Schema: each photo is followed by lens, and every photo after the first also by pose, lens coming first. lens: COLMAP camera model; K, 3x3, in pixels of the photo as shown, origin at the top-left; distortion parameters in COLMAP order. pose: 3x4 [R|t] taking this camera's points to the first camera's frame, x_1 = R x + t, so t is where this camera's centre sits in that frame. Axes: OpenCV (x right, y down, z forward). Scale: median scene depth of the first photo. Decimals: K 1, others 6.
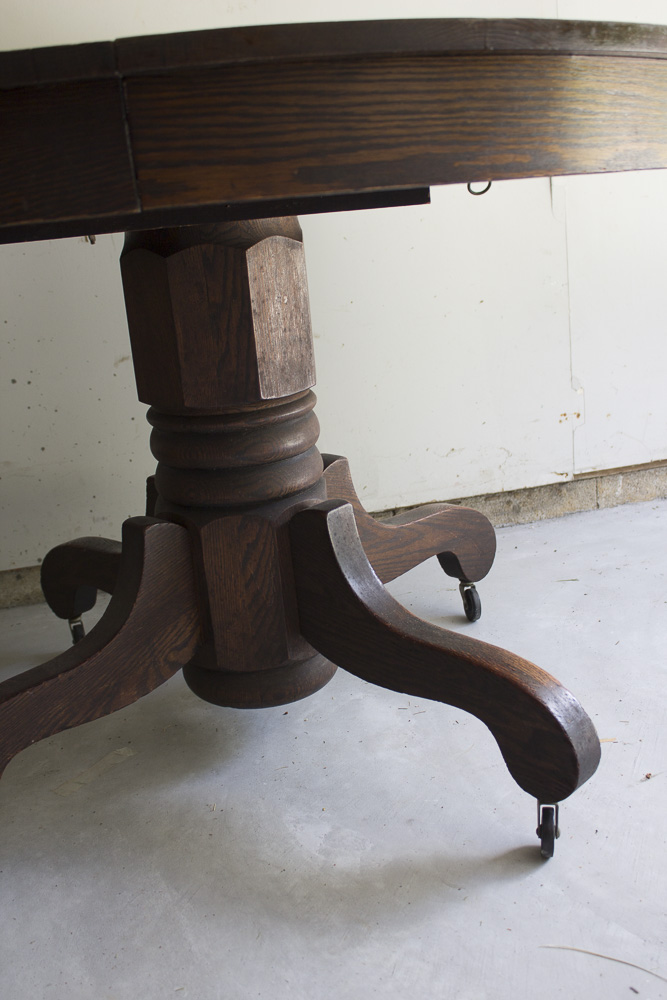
lens RADIAL K [[1078.3, 0, 335.2], [0, 1078.3, 497.6], [0, 0, 1]] dist [-0.062151, 0.000000]
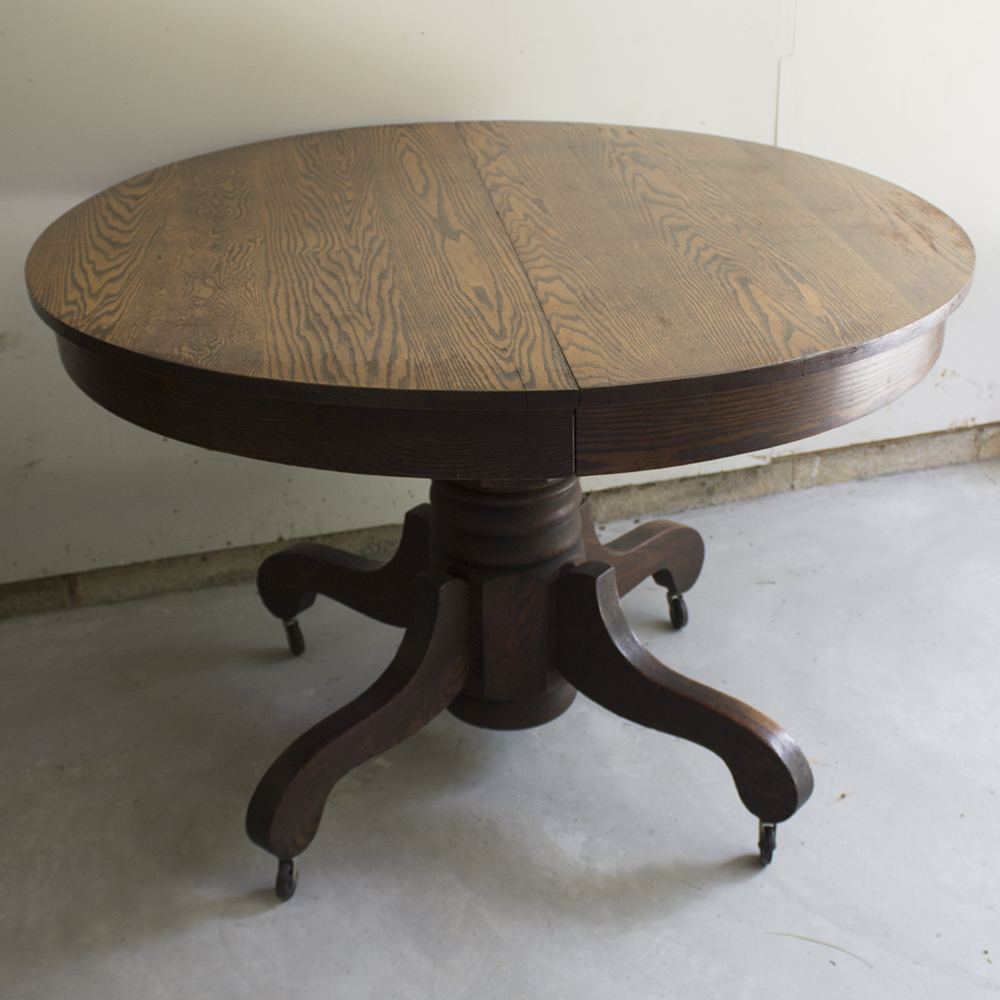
lens RADIAL K [[1706.3, 0, 523.9], [0, 1706.3, 447.3], [0, 0, 1]] dist [-0.142552, 0.000000]
pose [[0.991130, 0.033046, 0.128724, -0.336639], [-0.050459, 0.989634, 0.134459, -0.381138], [-0.122946, -0.139762, 0.982523, -0.806872]]
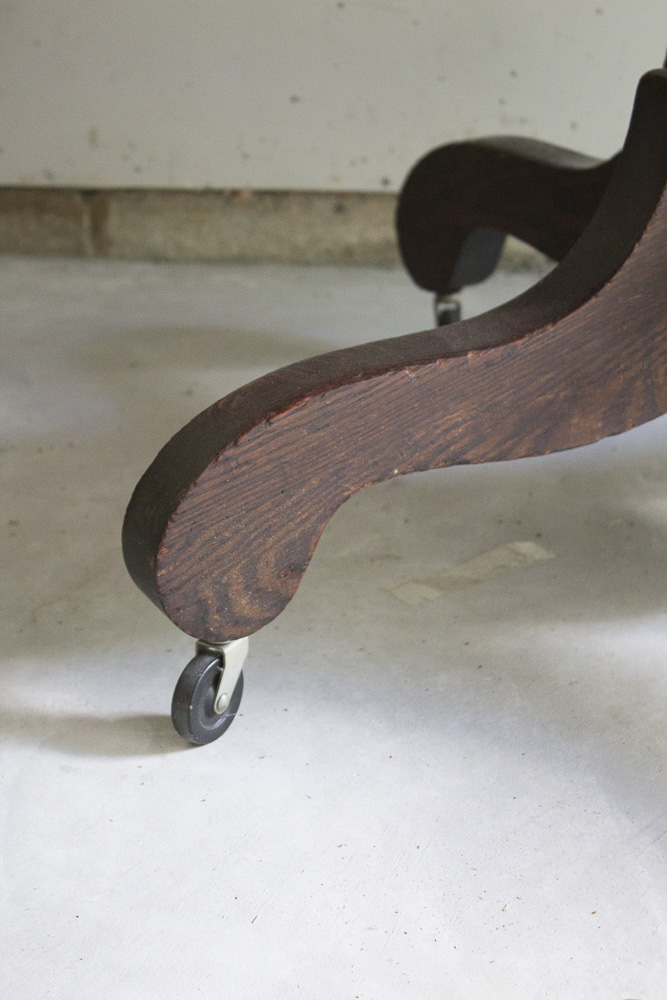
lens RADIAL K [[1991.9, 0, 329.9], [0, 1991.9, 503.2], [0, 0, 1]] dist [0.003734, 0.000000]
pose [[0.955846, 0.202077, -0.213364, -0.106547], [-0.168978, 0.971958, 0.163538, 0.091841], [0.240428, -0.120263, 0.963188, 0.085173]]
